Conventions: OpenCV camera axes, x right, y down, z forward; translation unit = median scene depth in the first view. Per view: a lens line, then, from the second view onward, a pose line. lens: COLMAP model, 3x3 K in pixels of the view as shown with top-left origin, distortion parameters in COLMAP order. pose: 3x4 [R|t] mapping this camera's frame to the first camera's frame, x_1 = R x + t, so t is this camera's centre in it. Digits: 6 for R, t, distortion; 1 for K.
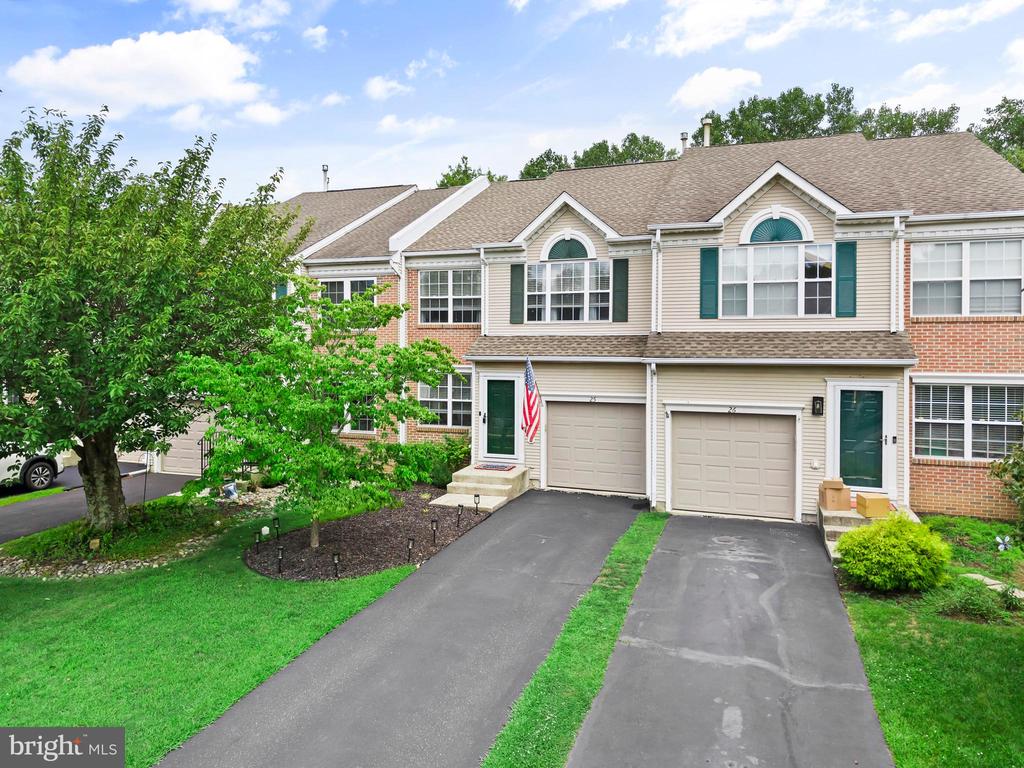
lens RADIAL K [[697.9, 0, 509.0], [0, 697.9, 380.3], [0, 0, 1]] dist [-0.007980, -0.006942]
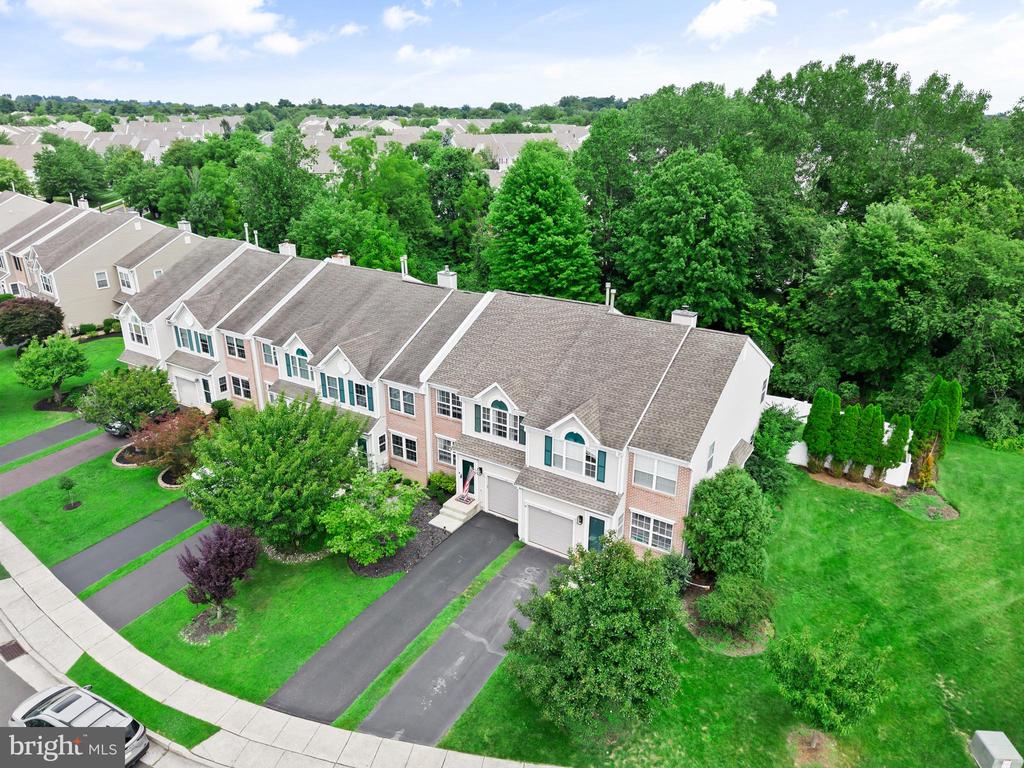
lens RADIAL K [[697.9, 0, 518.7], [0, 697.9, 386.6], [0, 0, 1]] dist [-0.007980, -0.006942]
pose [[0.976520, 0.081459, -0.199430, 0.533426], [-0.007774, 0.938473, 0.345264, -0.929450], [0.215285, -0.335607, 0.917072, -0.795523]]
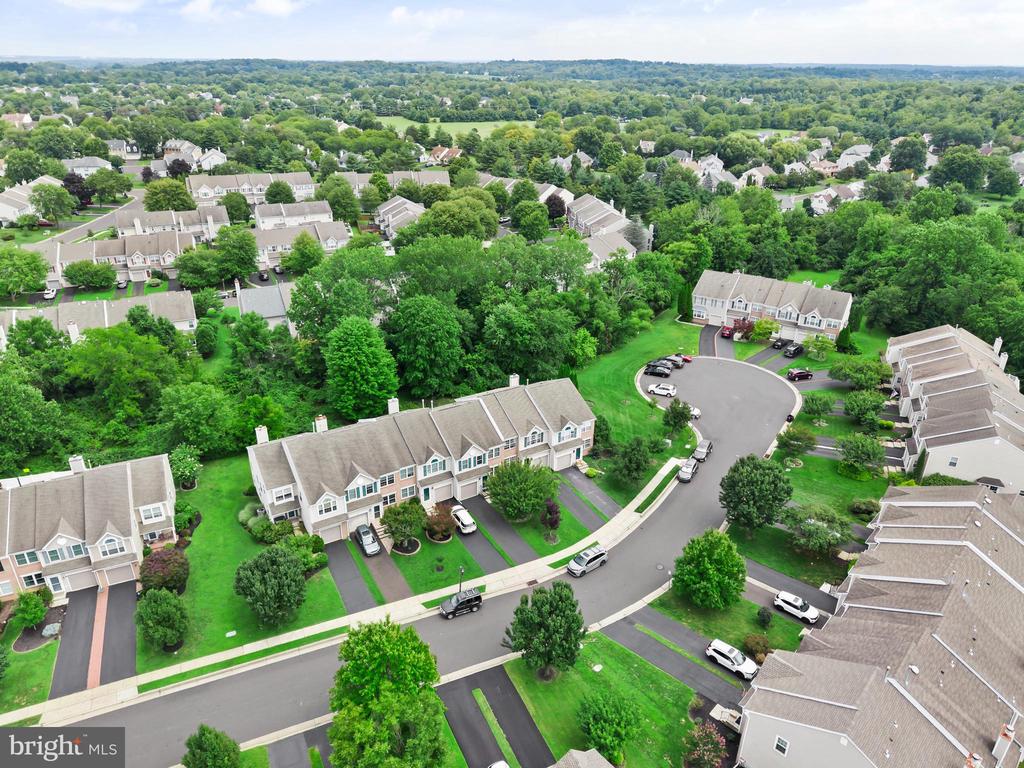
lens RADIAL K [[697.9, 0, 508.3], [0, 697.9, 380.4], [0, 0, 1]] dist [-0.007980, -0.006942]
pose [[0.635733, -0.325815, 0.699777, -3.810249], [0.015697, 0.911823, 0.410283, -2.865160], [-0.771750, -0.249846, 0.584790, -1.986417]]
